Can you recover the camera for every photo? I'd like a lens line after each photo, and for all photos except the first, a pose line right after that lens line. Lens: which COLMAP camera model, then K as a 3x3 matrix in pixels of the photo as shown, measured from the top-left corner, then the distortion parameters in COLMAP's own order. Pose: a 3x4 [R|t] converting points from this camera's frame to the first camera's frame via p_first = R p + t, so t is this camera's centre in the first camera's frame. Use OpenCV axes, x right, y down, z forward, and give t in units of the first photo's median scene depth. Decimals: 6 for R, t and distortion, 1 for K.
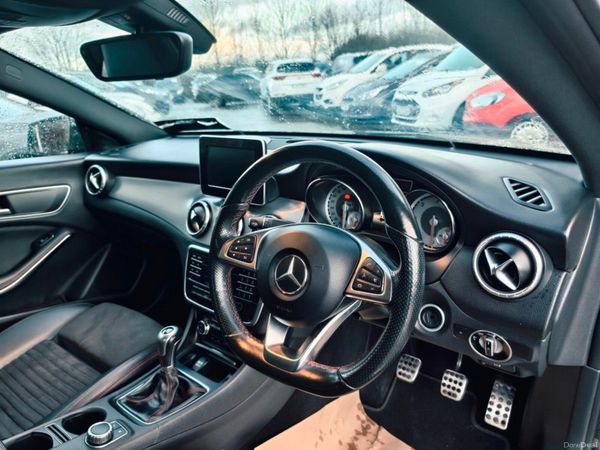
lens RADIAL K [[444.2, 0, 300.0], [0, 444.2, 225.0], [0, 0, 1]] dist [0.007233, -0.030587]
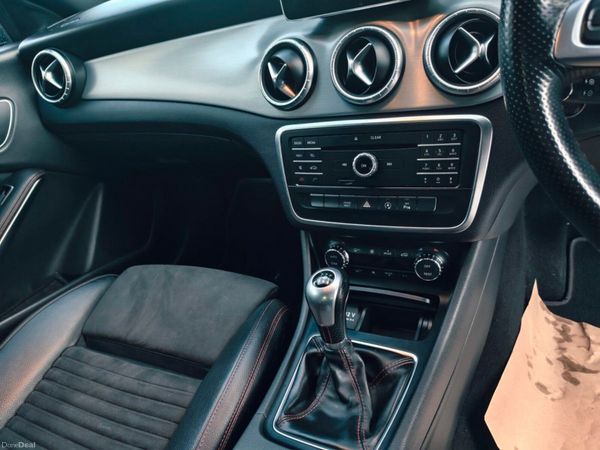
lens RADIAL K [[444.2, 0, 300.0], [0, 444.2, 225.0], [0, 0, 1]] dist [0.007233, -0.030587]
pose [[0.961717, -0.259545, 0.087963, -0.303682], [0.237286, 0.949233, 0.206525, 0.051907], [-0.137100, -0.177746, 0.974479, 0.430078]]
